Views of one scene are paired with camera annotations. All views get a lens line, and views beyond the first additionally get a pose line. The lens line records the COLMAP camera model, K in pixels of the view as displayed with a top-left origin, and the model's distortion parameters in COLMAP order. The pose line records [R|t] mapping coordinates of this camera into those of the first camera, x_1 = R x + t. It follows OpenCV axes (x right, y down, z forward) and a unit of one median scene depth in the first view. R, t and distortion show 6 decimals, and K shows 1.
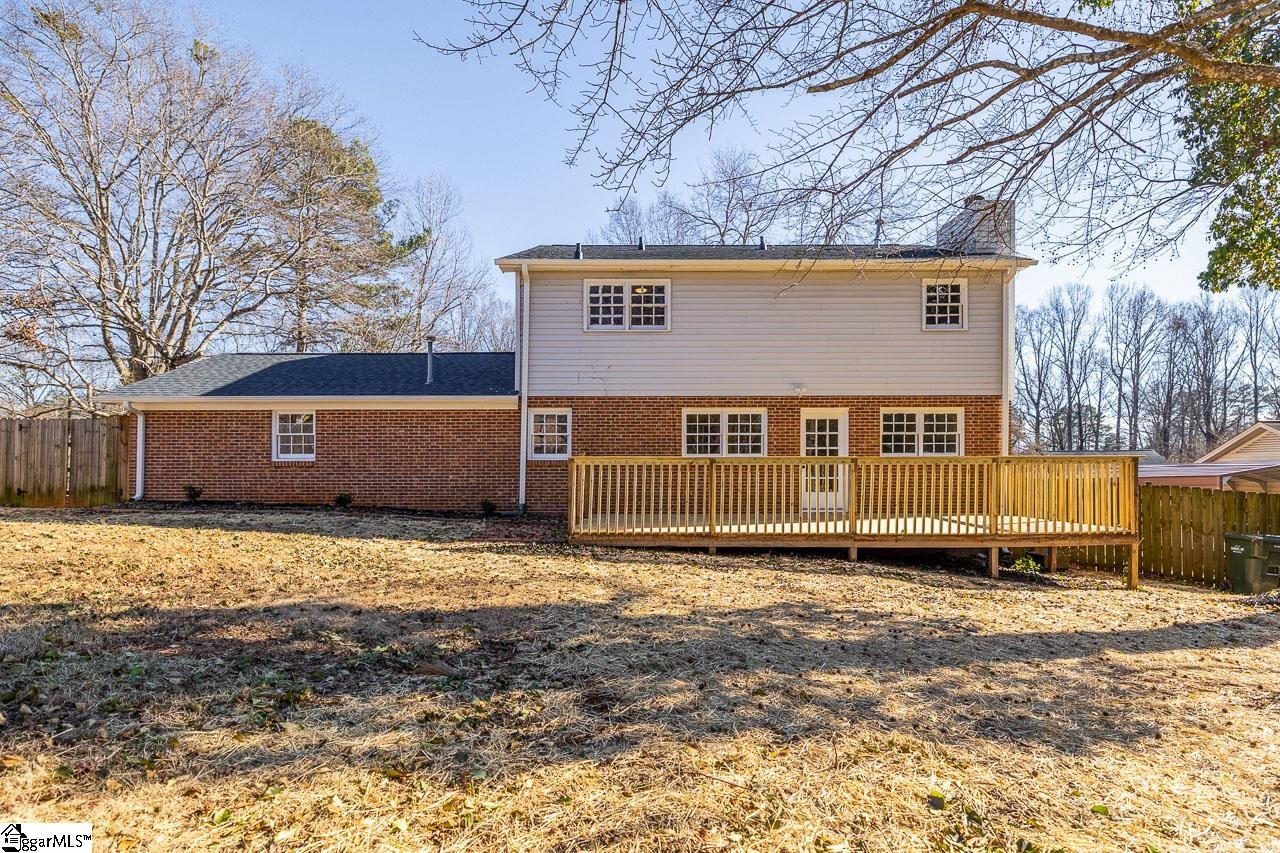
lens RADIAL K [[551.0, 0, 637.2], [0, 551.0, 433.7], [0, 0, 1]] dist [0.008009, -0.002908]
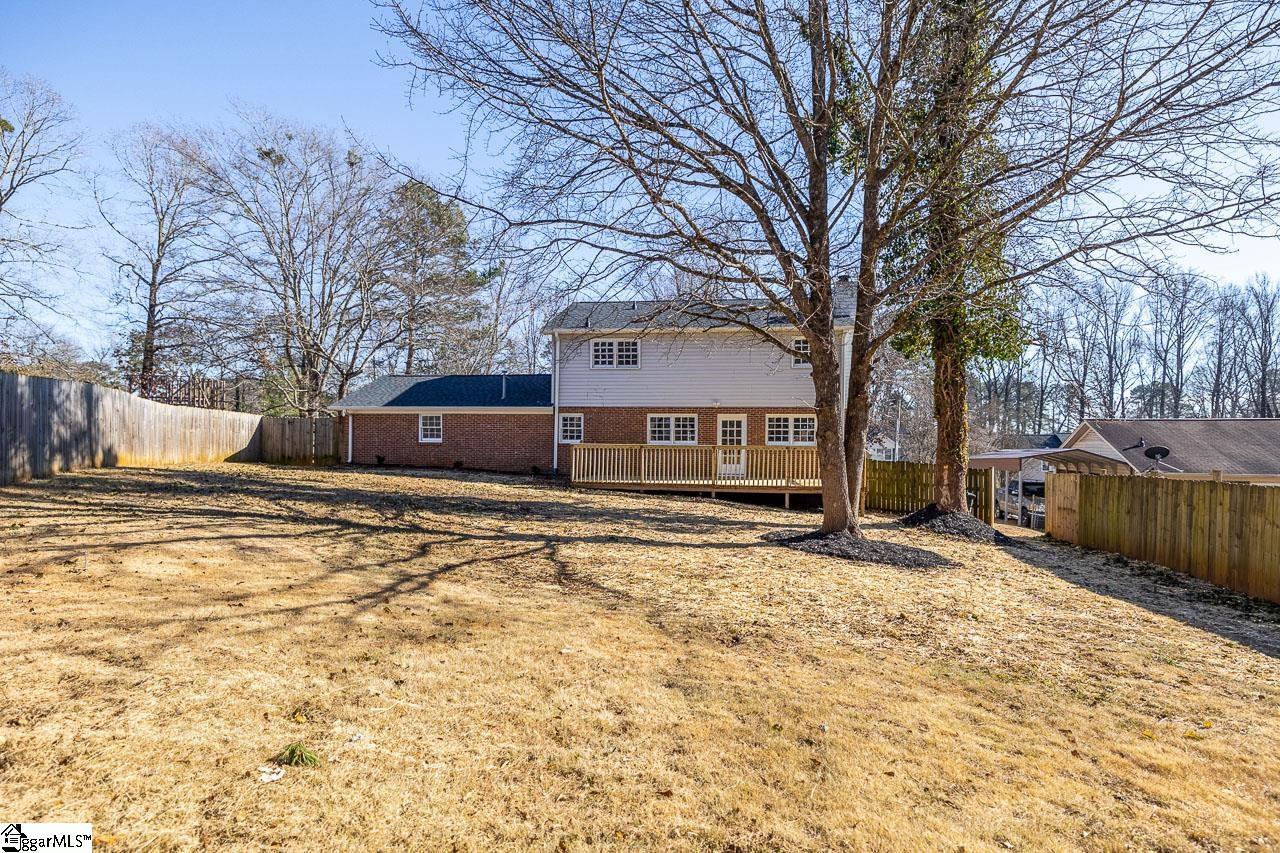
lens RADIAL K [[551.0, 0, 642.0], [0, 551.0, 421.3], [0, 0, 1]] dist [0.008009, -0.002908]
pose [[0.993421, 0.006552, -0.114334, 0.258333], [-0.003778, 0.999694, 0.024458, -0.064382], [0.114459, -0.023865, 0.993141, -0.686470]]
